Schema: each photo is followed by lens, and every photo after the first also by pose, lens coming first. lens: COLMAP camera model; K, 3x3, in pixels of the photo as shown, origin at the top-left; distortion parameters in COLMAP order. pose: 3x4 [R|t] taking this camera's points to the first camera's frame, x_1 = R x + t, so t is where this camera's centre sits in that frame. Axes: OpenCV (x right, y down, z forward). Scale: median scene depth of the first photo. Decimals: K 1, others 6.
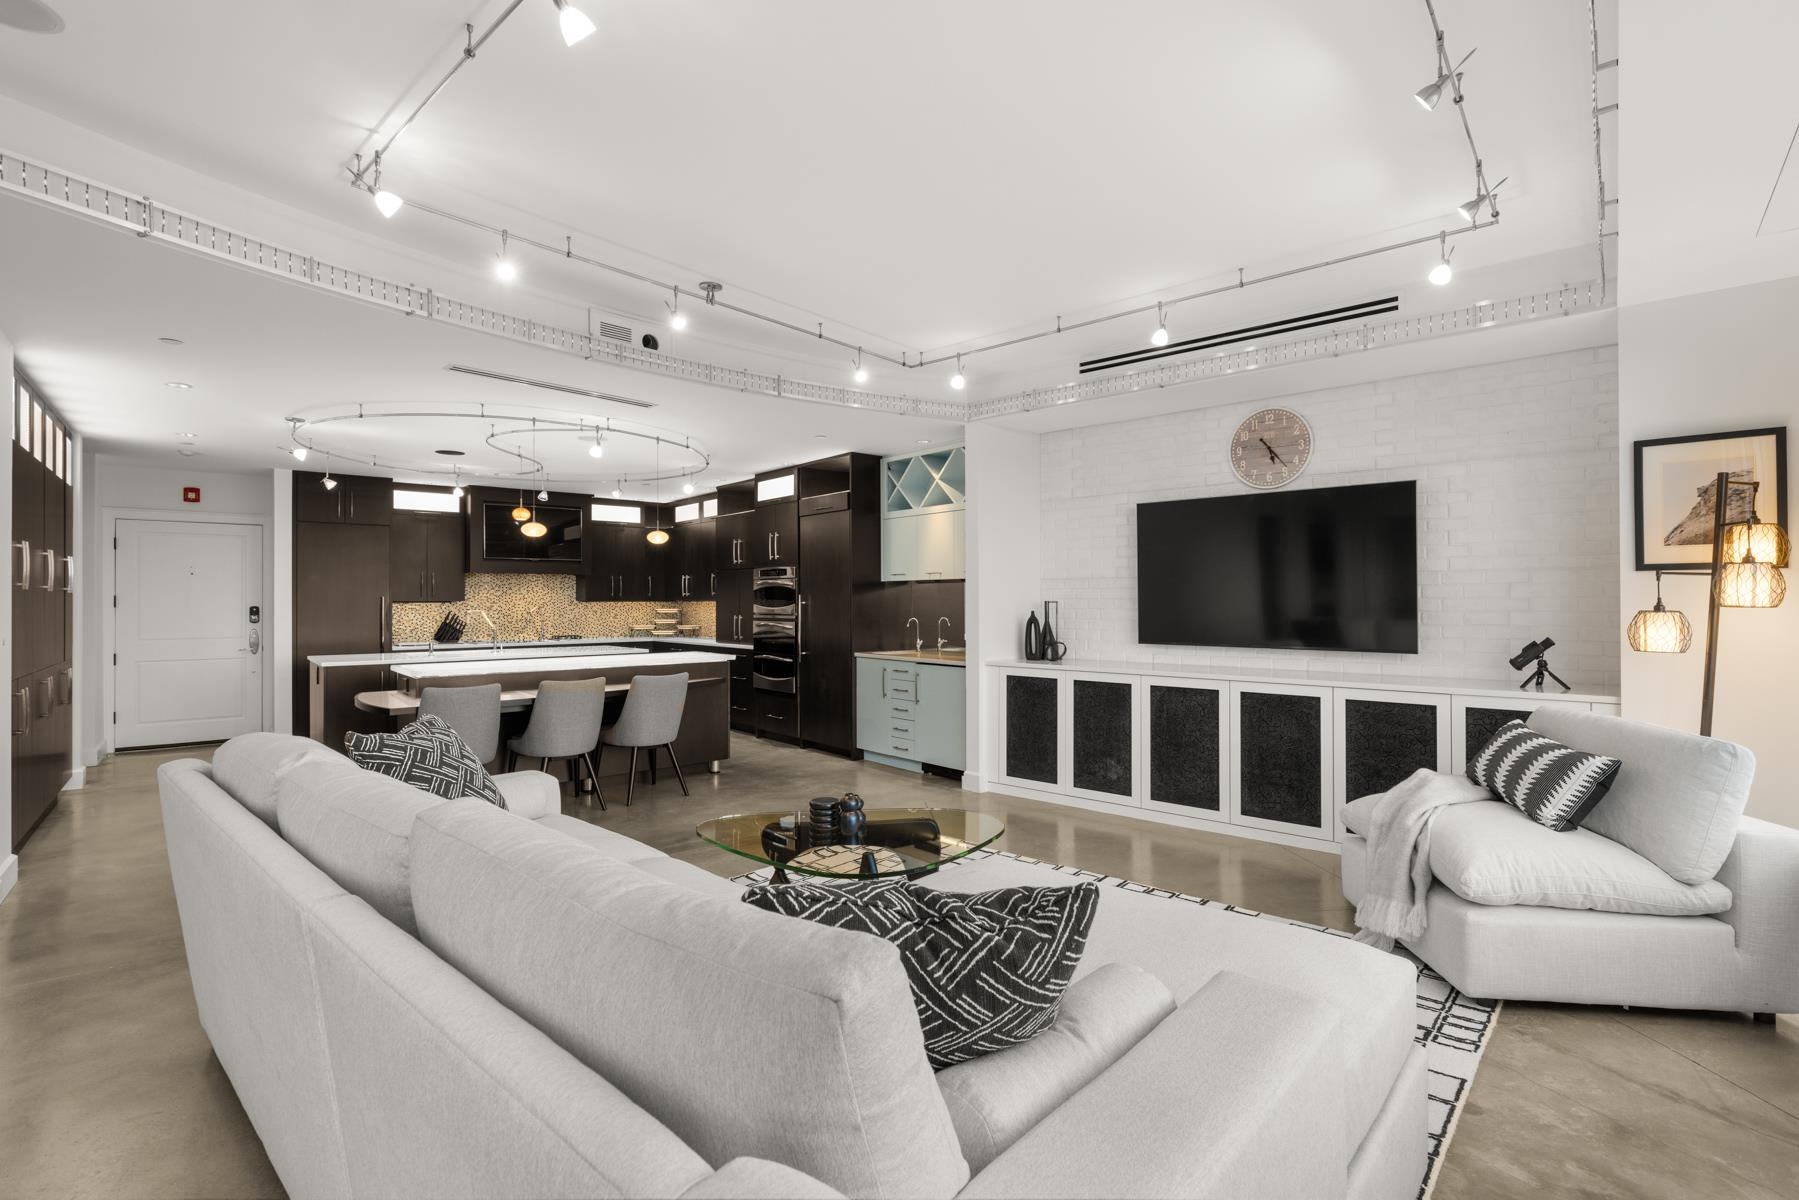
lens RADIAL K [[833.0, 0, 911.9], [0, 833.0, 596.7], [0, 0, 1]] dist [0.000828, -0.001018]
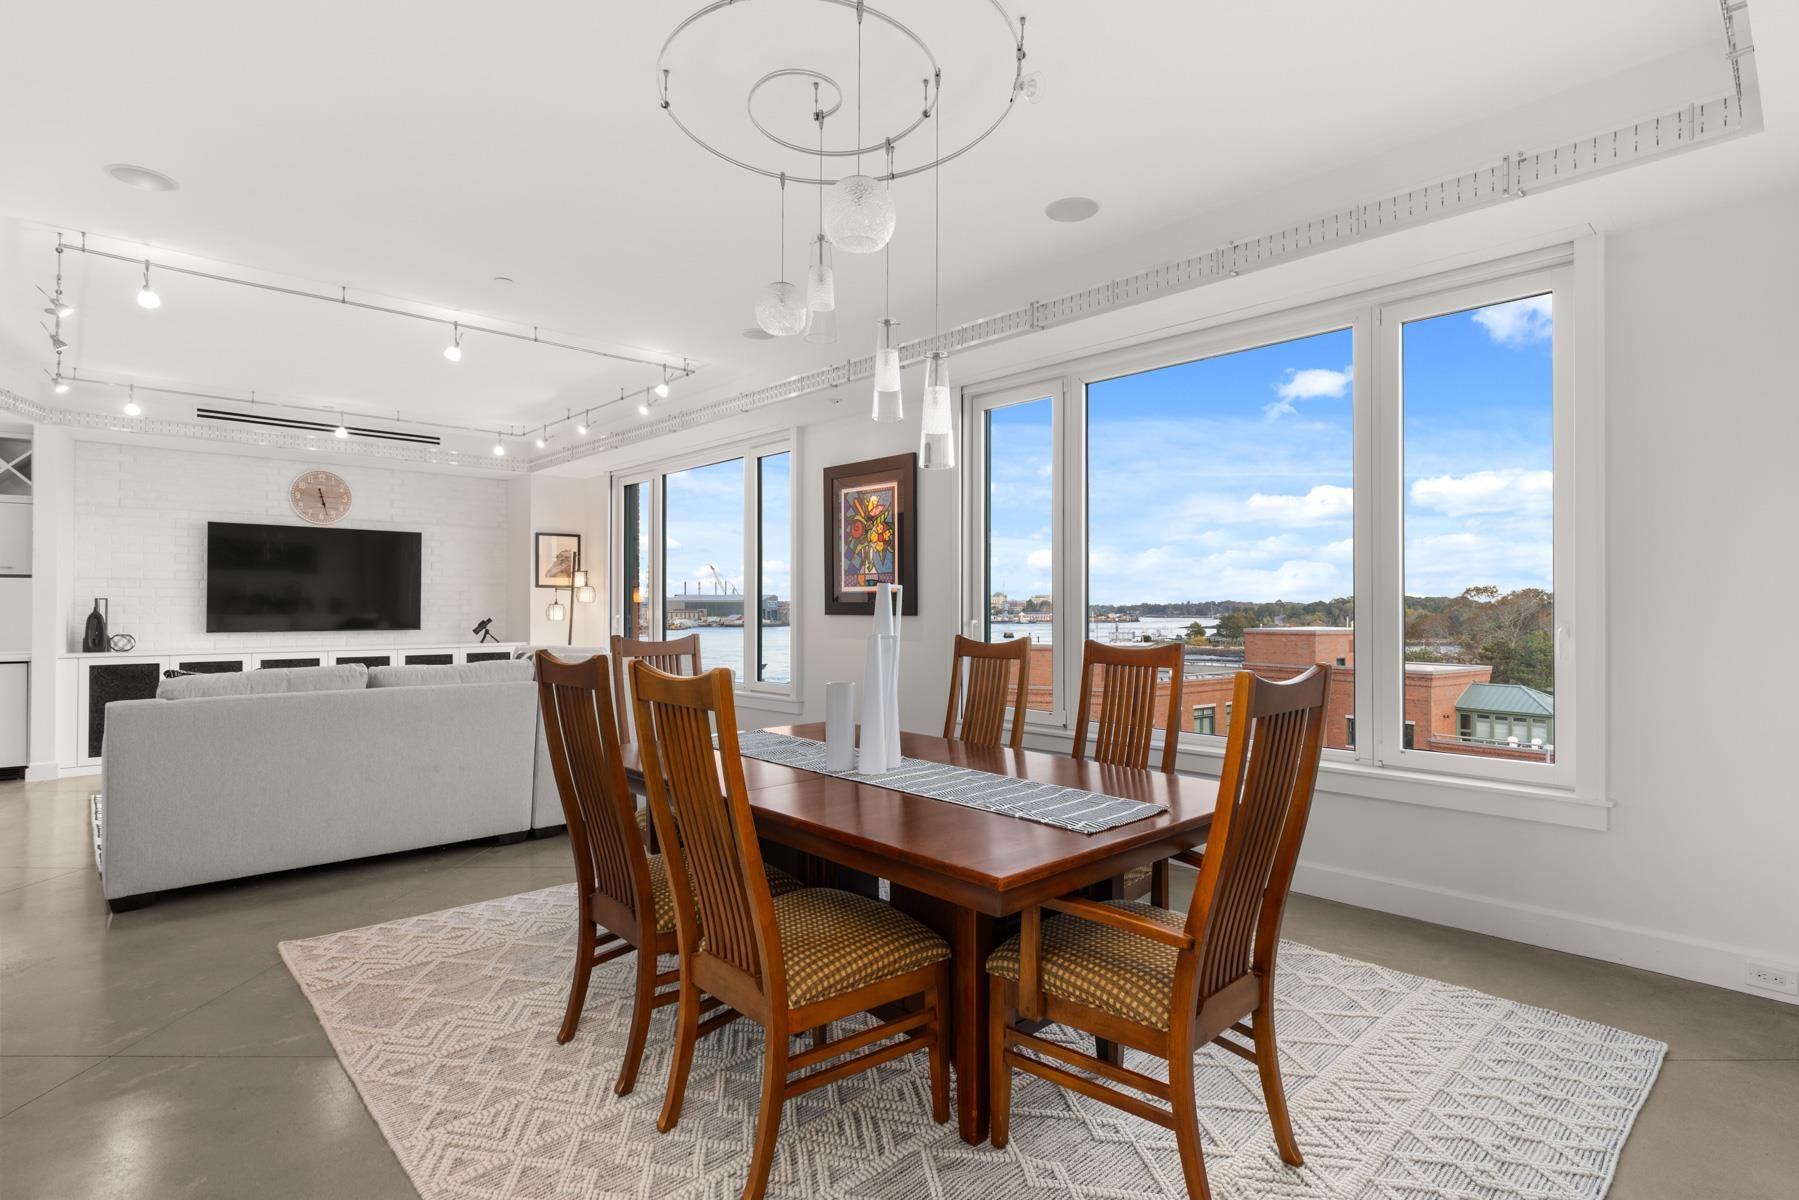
lens RADIAL K [[901.0, 0, 903.1], [0, 901.0, 596.6], [0, 0, 1]] dist [0.003663, 0.001087]
pose [[0.115302, 0.013251, 0.993242, -0.837118], [-0.006102, 0.999902, -0.012632, 0.011267], [-0.993312, -0.004604, 0.115372, -0.176218]]
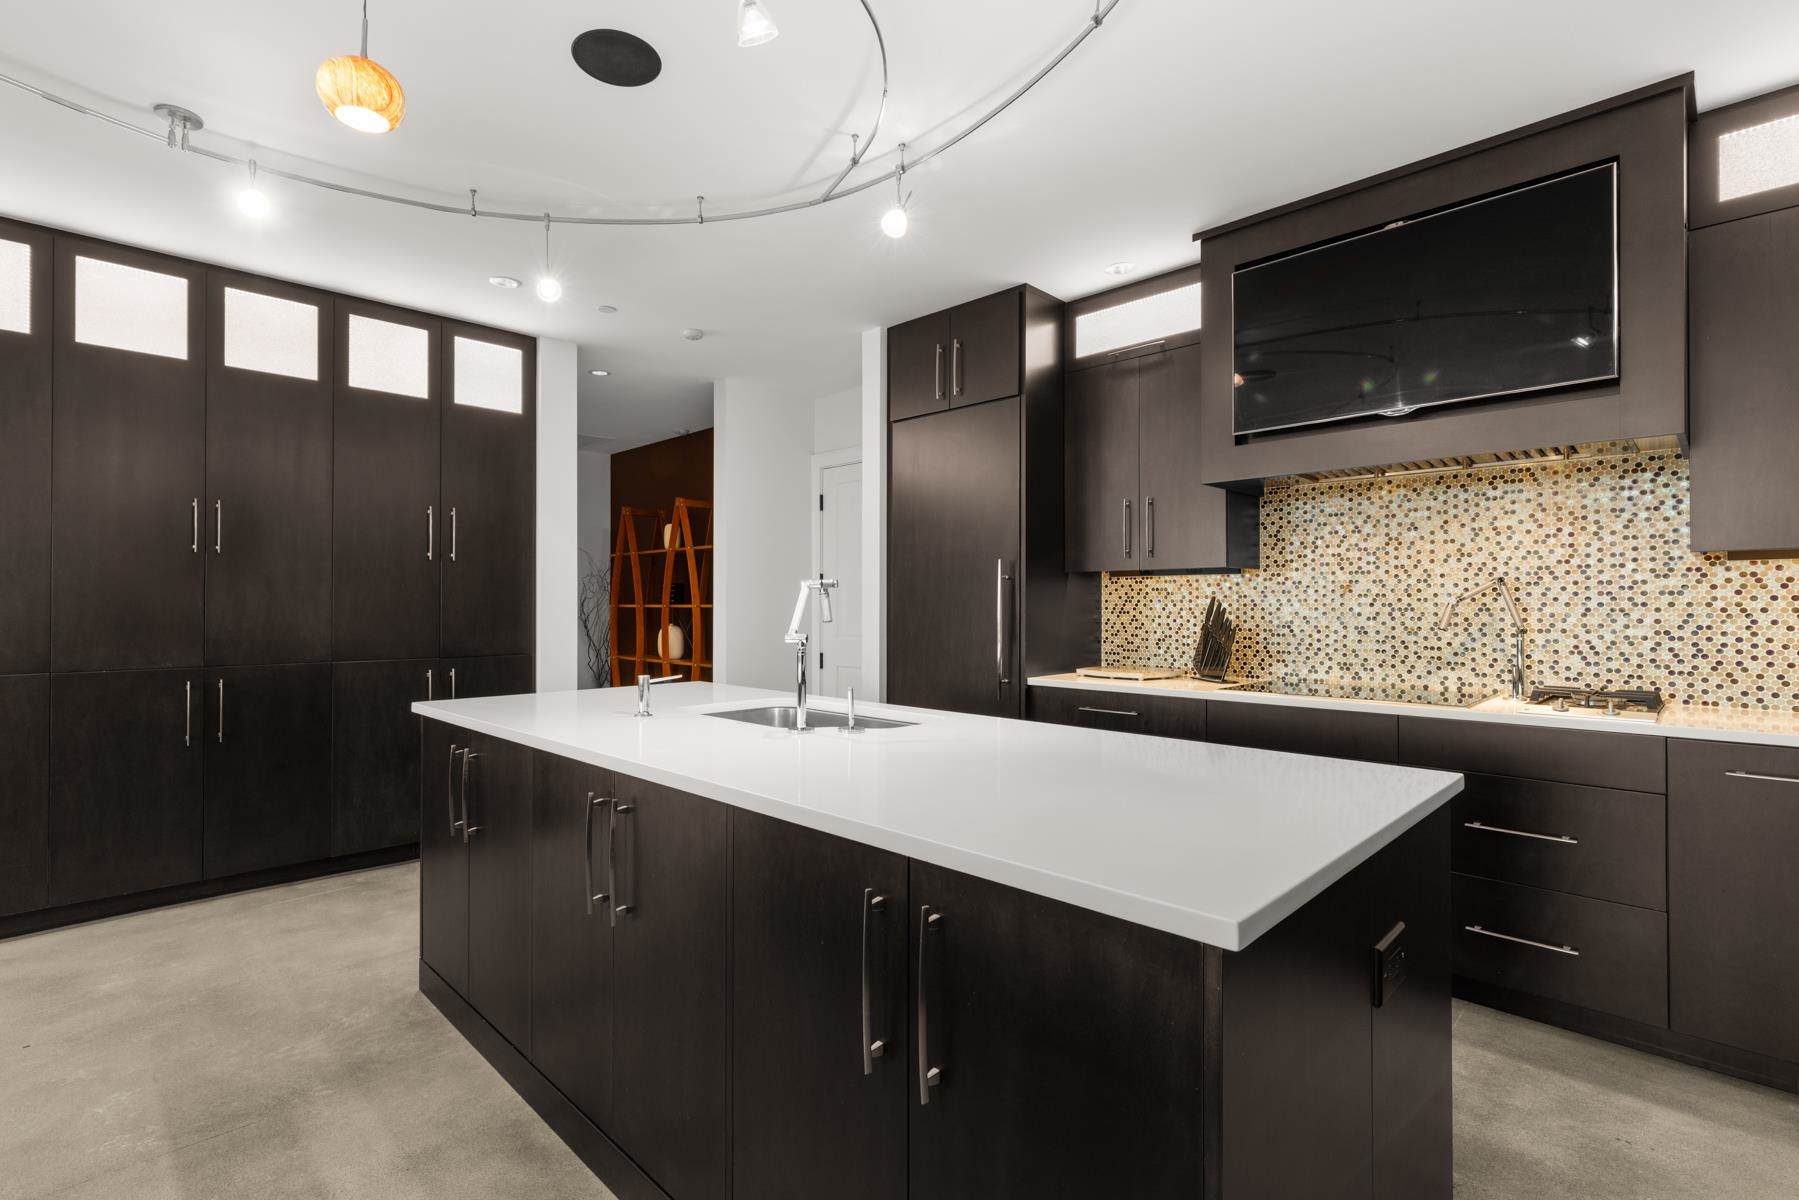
lens RADIAL K [[833.3, 0, 868.3], [0, 833.3, 602.4], [0, 0, 1]] dist [0.006918, -0.001062]
pose [[0.070599, -0.000622, -0.997505, -0.262481], [0.004325, 0.999991, -0.000317, 0.028199], [0.997495, -0.004292, 0.070601, 1.151606]]
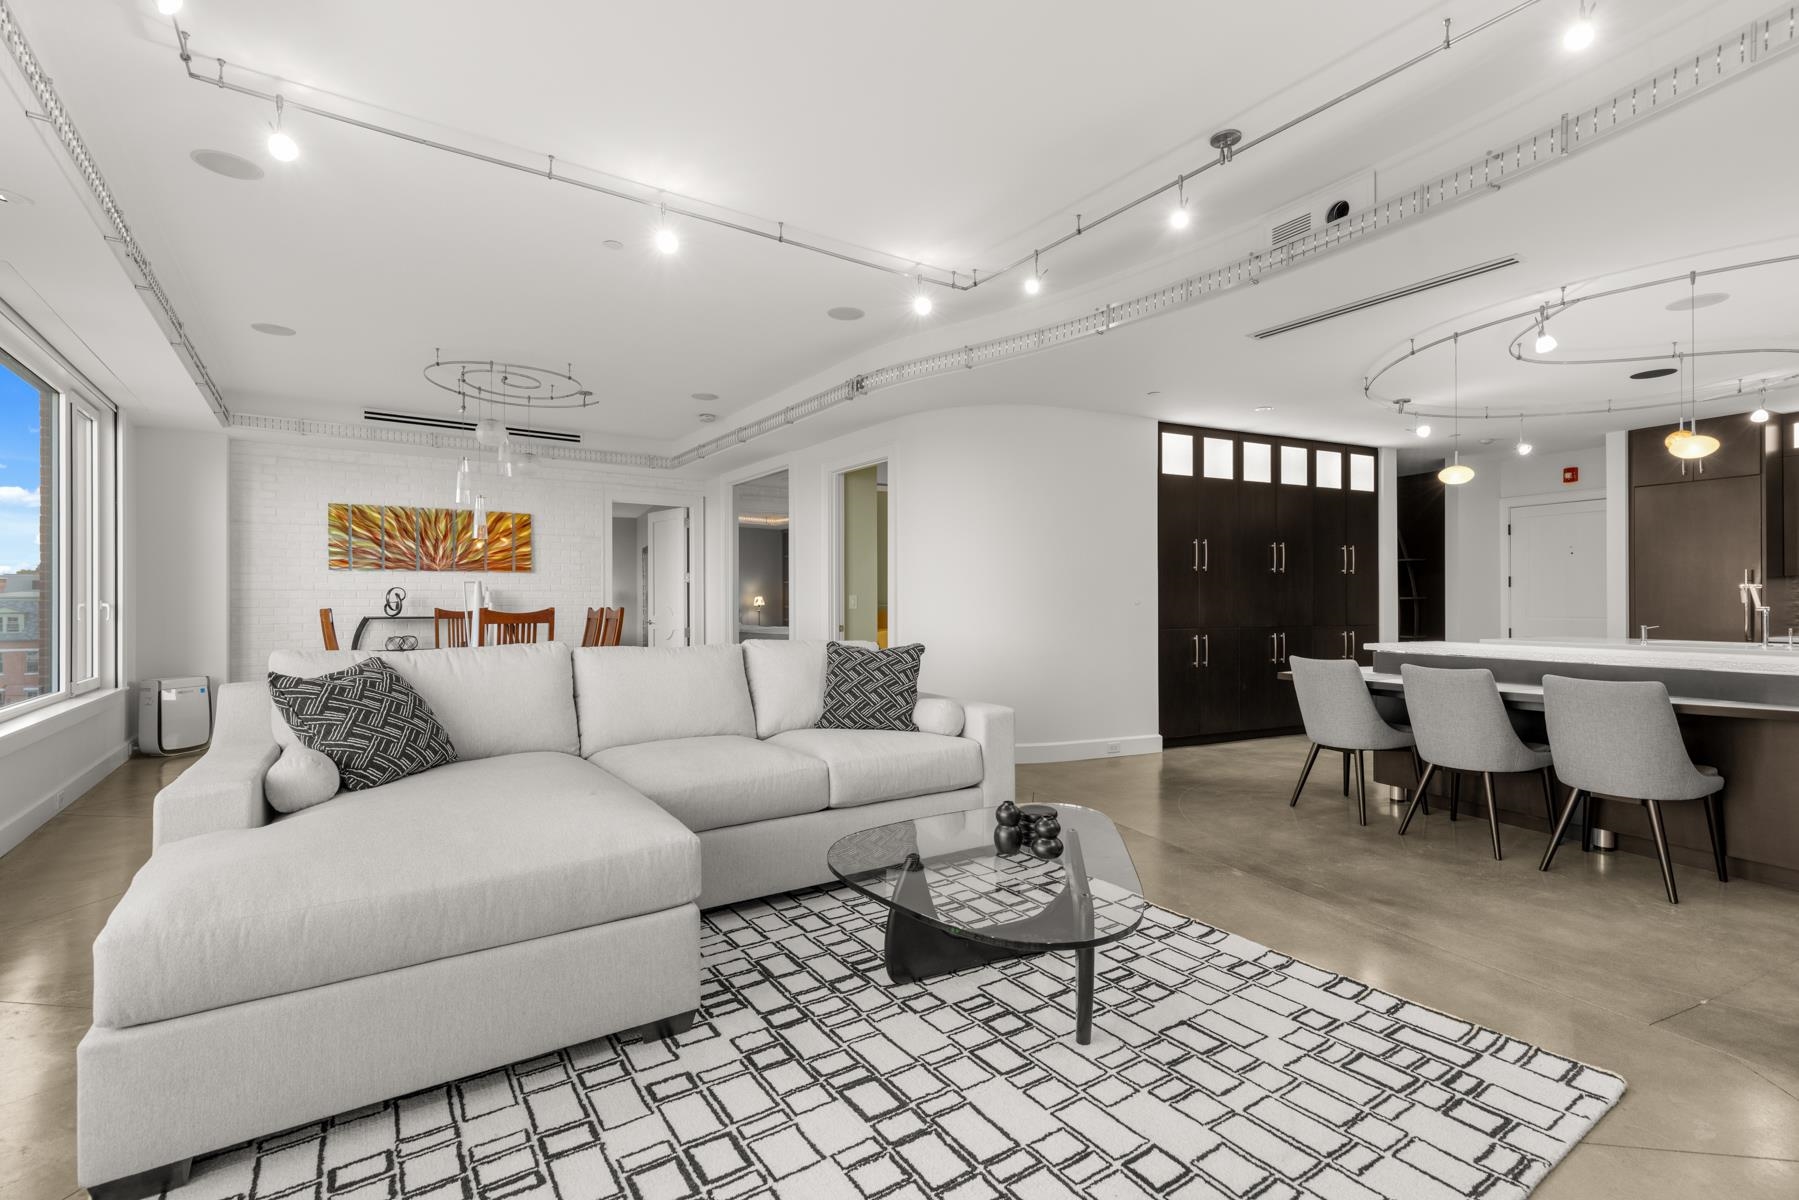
lens RADIAL K [[812.6, 0, 911.7], [0, 812.6, 596.4], [0, 0, 1]] dist [0.010024, -0.001264]
pose [[-0.245848, -0.003089, -0.969303, 0.346822], [0.009253, 0.999942, -0.005533, 0.027847], [0.969264, -0.010329, -0.245805, 0.574350]]
